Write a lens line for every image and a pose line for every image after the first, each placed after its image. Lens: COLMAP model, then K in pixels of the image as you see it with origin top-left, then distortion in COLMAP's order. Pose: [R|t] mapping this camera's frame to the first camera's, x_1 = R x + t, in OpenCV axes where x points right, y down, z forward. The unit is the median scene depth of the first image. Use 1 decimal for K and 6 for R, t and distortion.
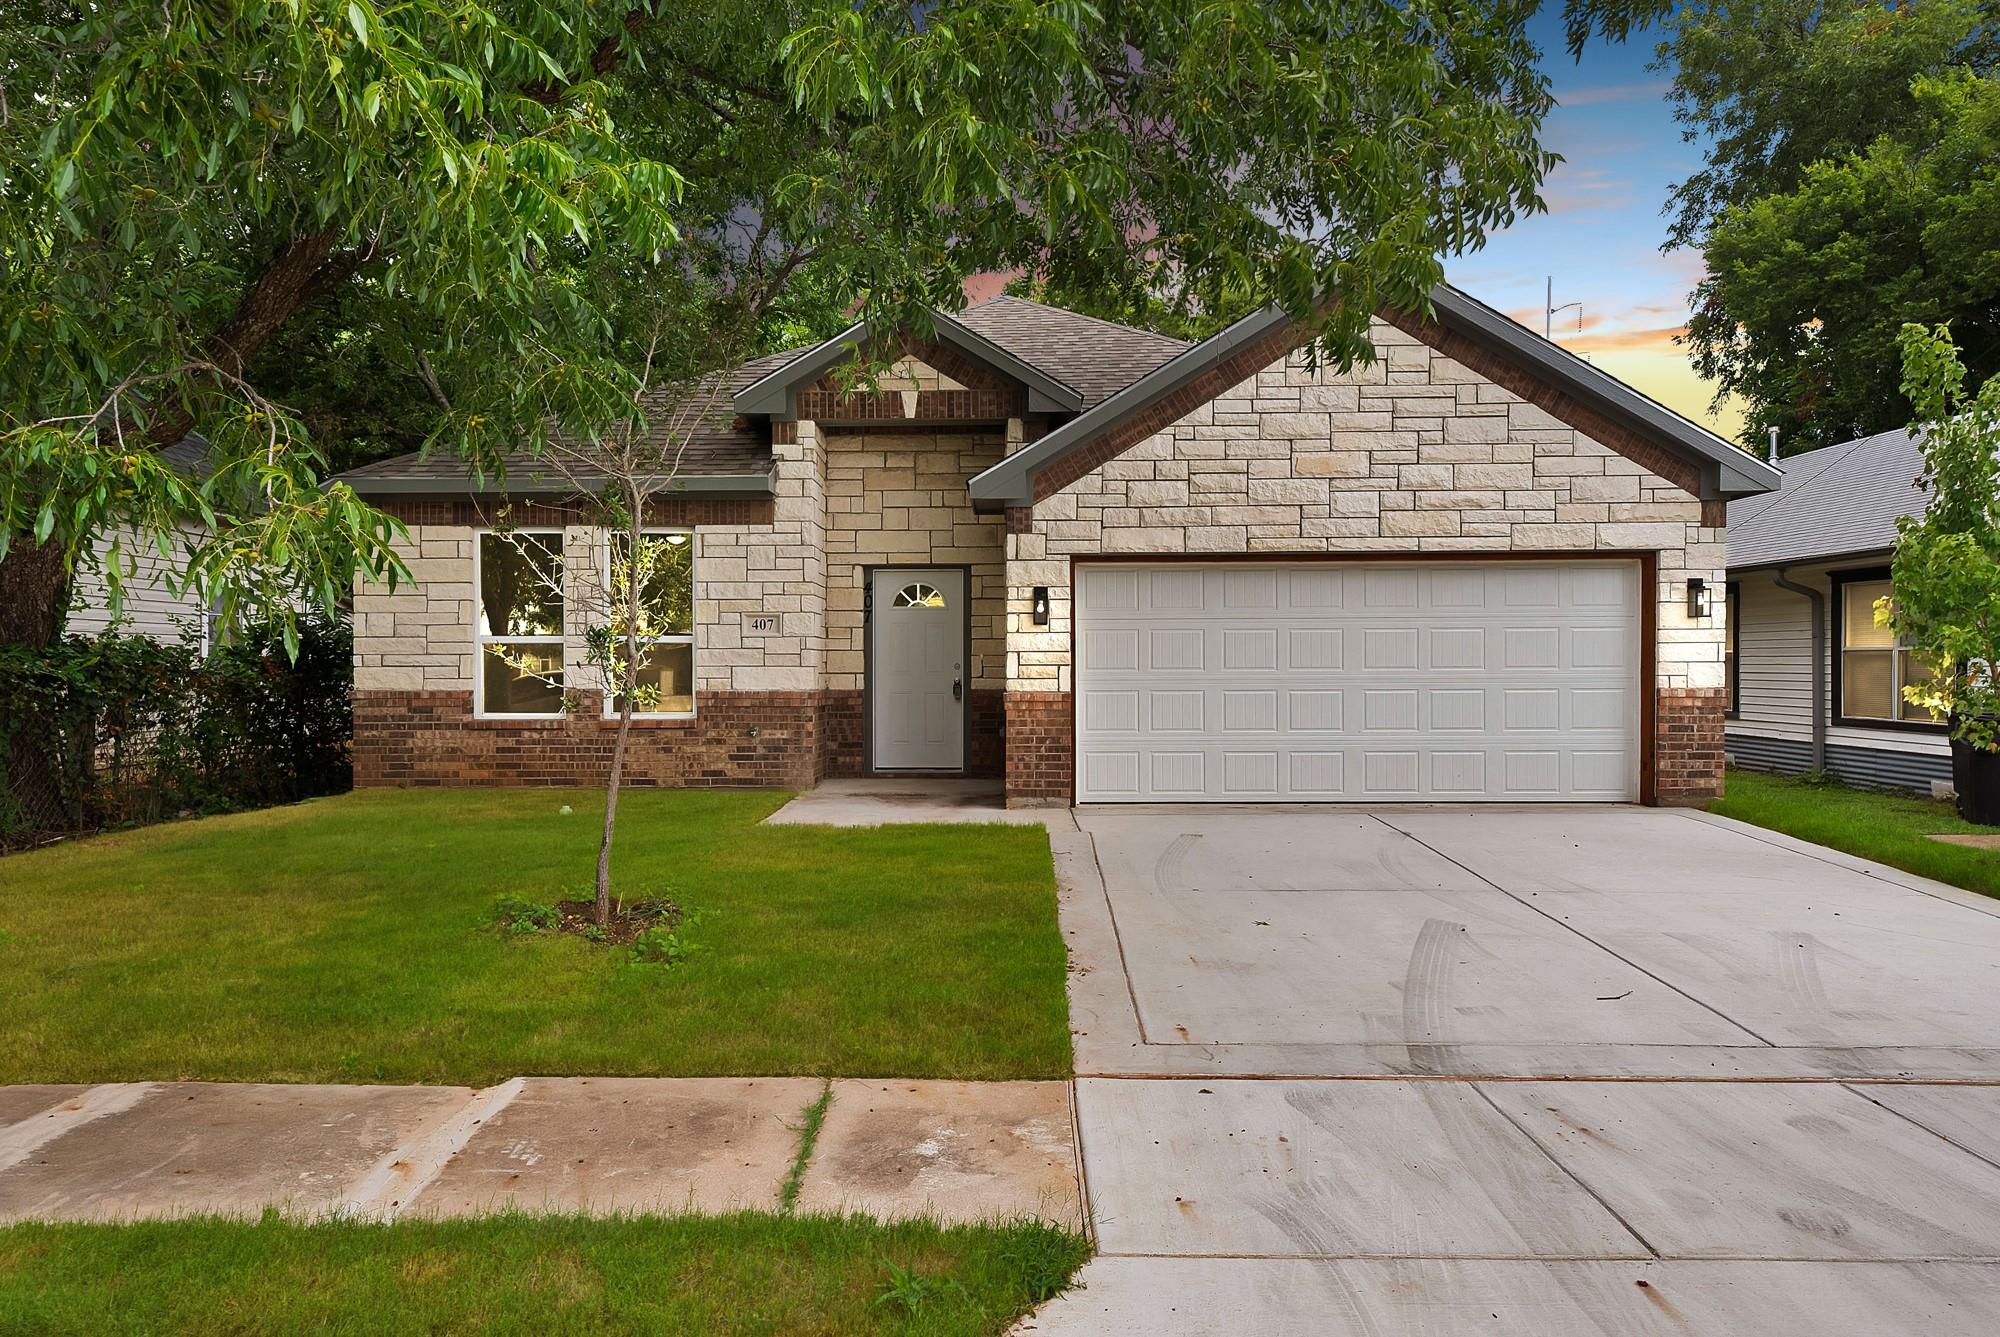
lens RADIAL K [[1219.2, 0, 1004.2], [0, 1219.2, 668.3], [0, 0, 1]] dist [0.027204, 0.001156]
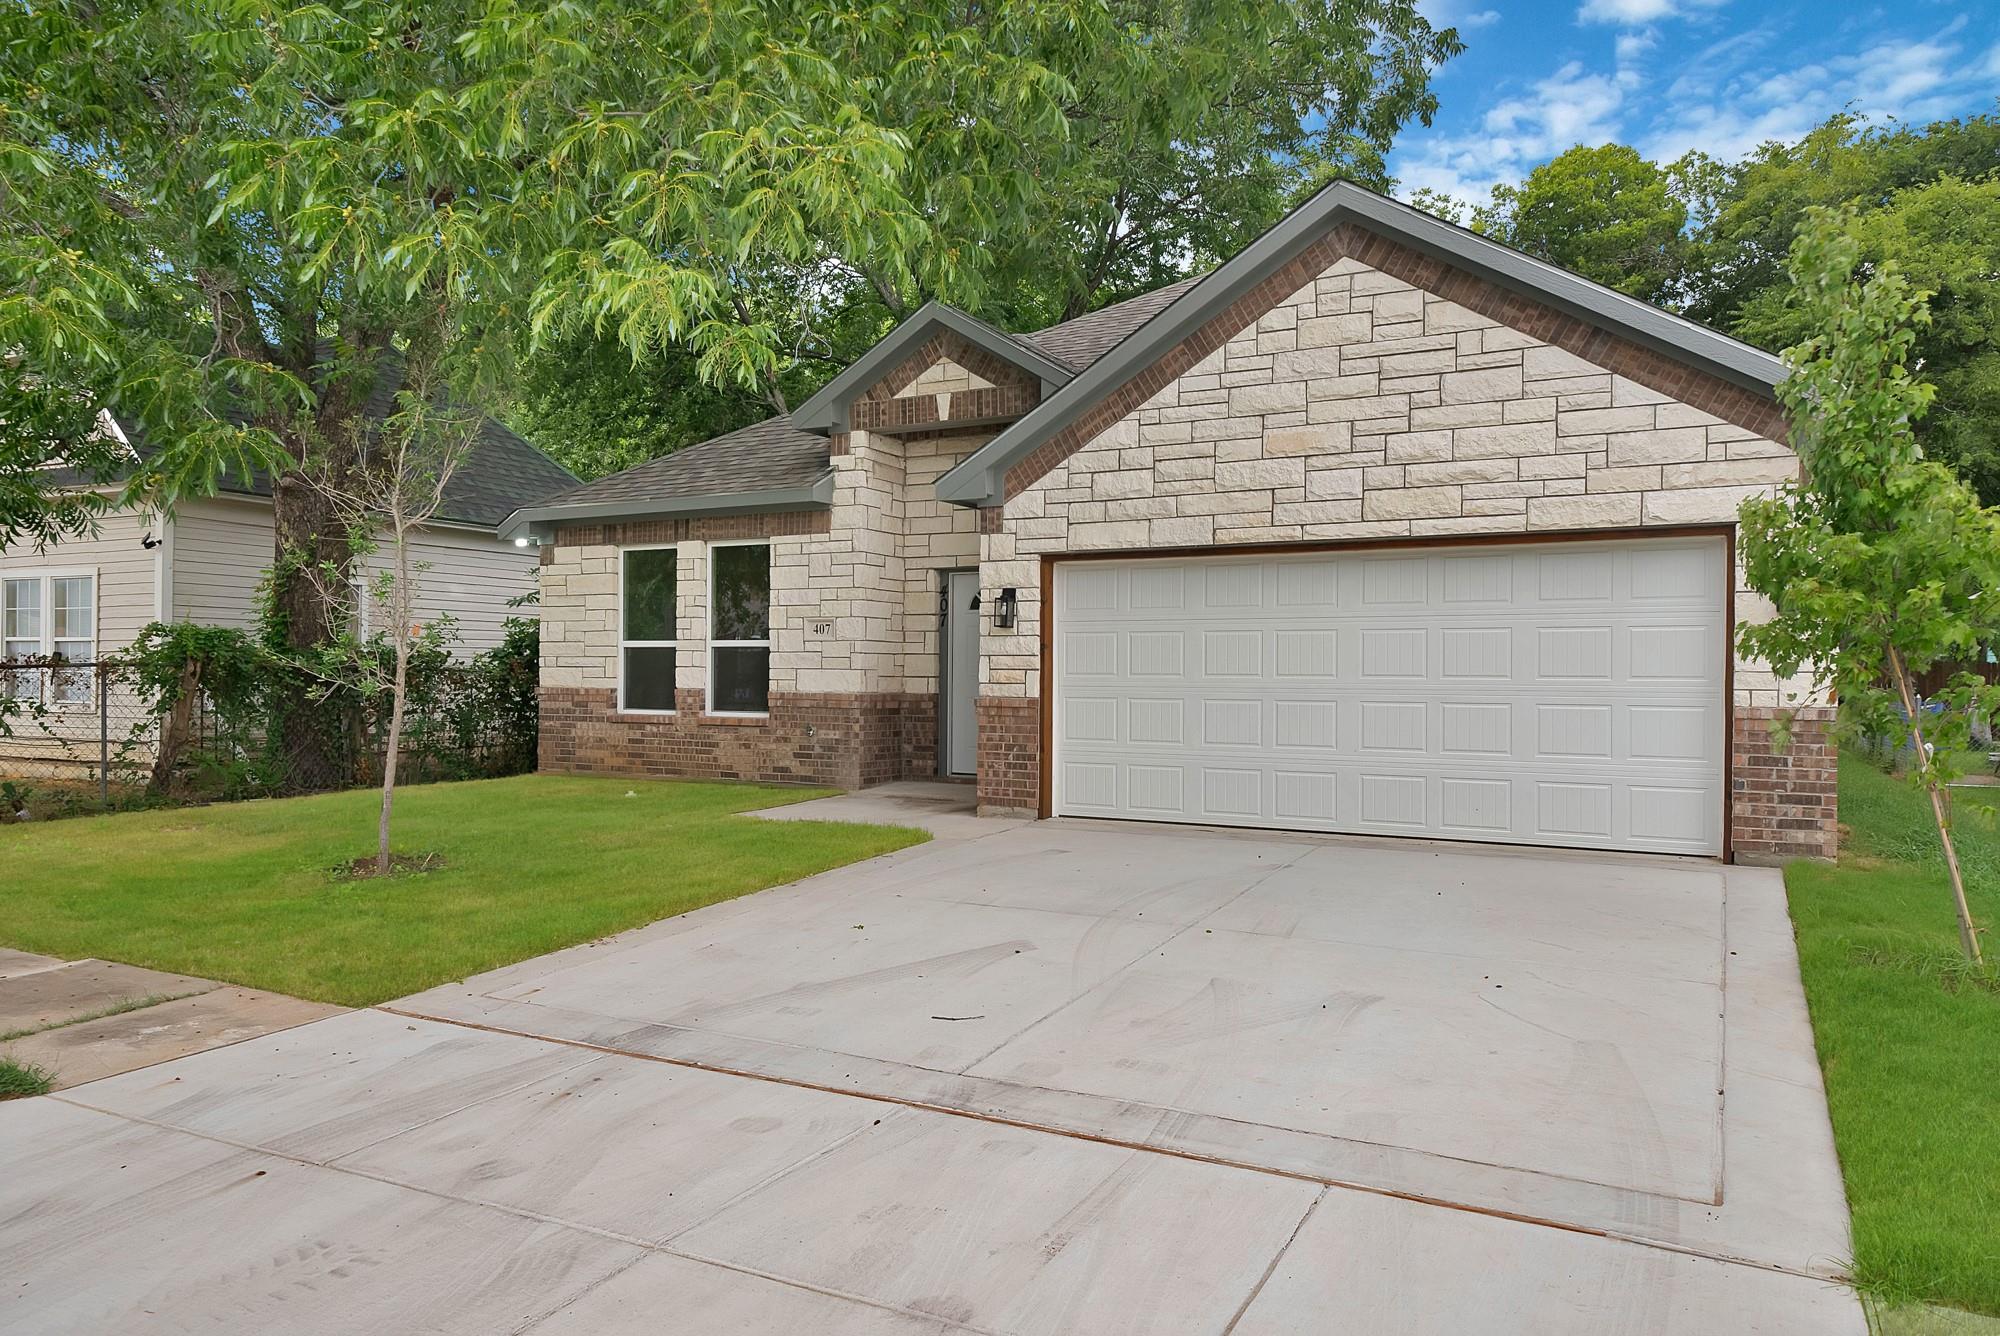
lens RADIAL K [[1371.5, 0, 1000.0], [0, 1371.5, 667.1], [0, 0, 1]] dist [0.030626, 0.000154]
pose [[0.881268, 0.006721, -0.472569, 0.536313], [-0.009708, 0.999945, -0.003881, -0.000210], [0.472517, 0.008008, 0.881285, 0.041096]]
